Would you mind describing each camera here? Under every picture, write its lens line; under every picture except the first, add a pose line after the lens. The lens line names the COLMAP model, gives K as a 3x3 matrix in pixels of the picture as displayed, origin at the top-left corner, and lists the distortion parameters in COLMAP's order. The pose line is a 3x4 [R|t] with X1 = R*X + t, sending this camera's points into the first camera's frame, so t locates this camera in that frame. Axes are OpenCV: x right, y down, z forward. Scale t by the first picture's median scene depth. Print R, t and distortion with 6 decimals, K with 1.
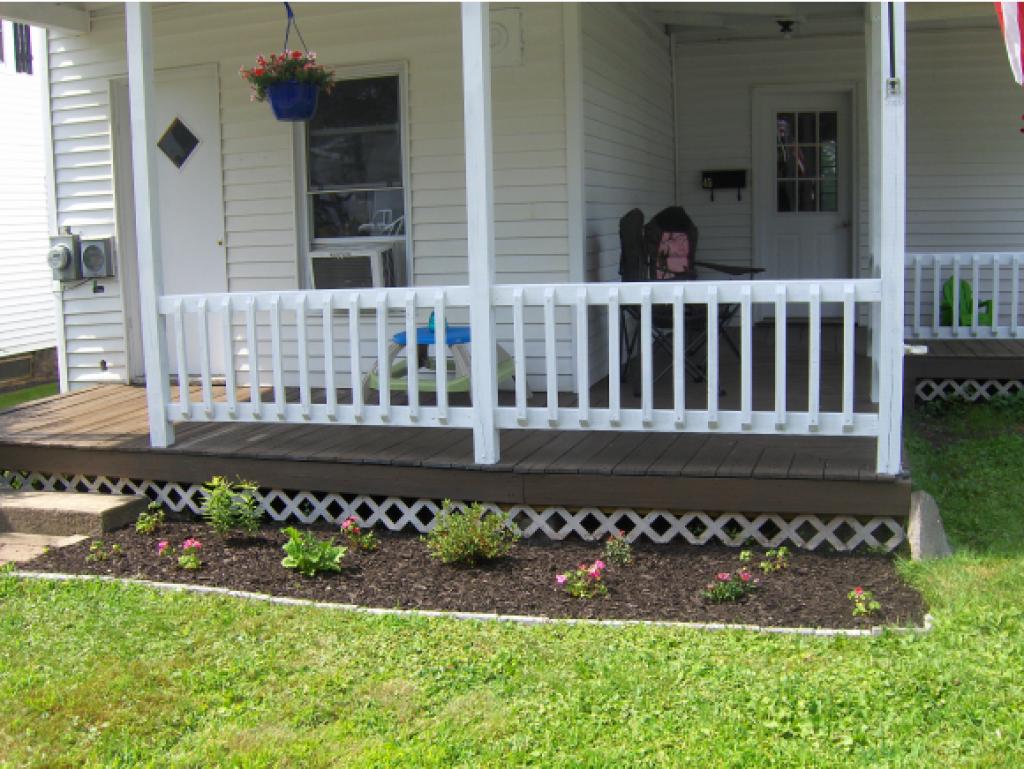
lens RADIAL K [[1082.7, 0, 512.0], [0, 1082.7, 384.5], [0, 0, 1]] dist [-0.232734, 0.185090]
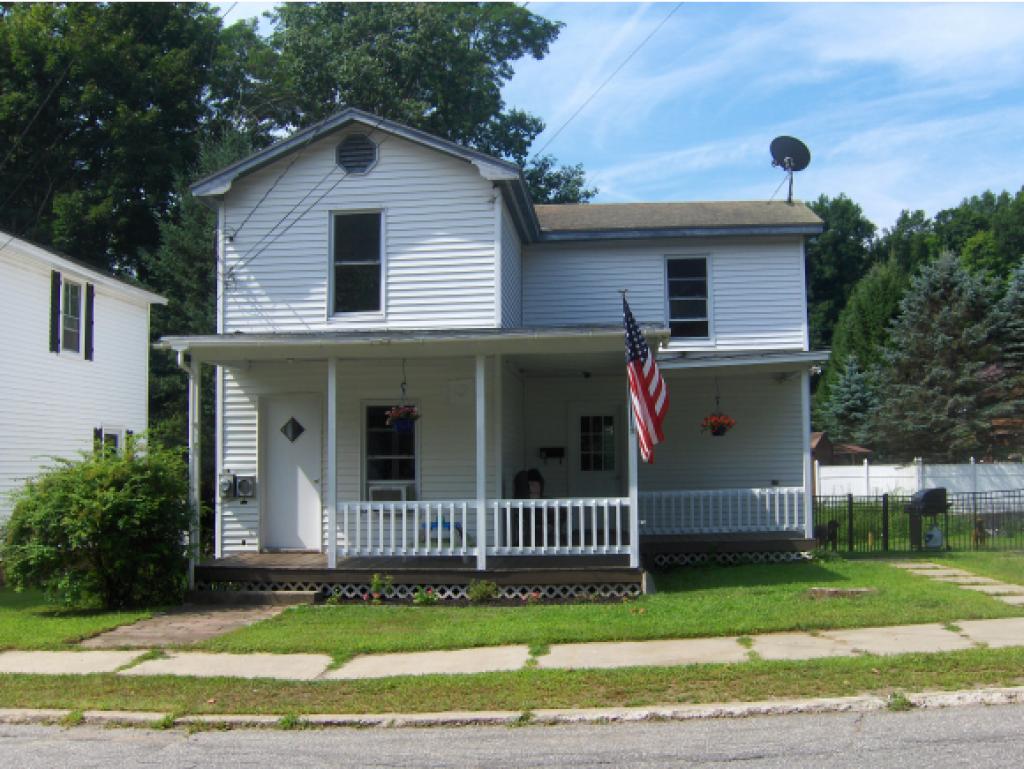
lens RADIAL K [[1082.7, 0, 512.0], [0, 1082.7, 384.5], [0, 0, 1]] dist [-0.232734, 0.185090]
pose [[0.979703, 0.034748, 0.197420, -0.320237], [0.011417, 0.973590, -0.228017, 0.154721], [-0.200129, 0.225643, 0.953433, -1.045247]]
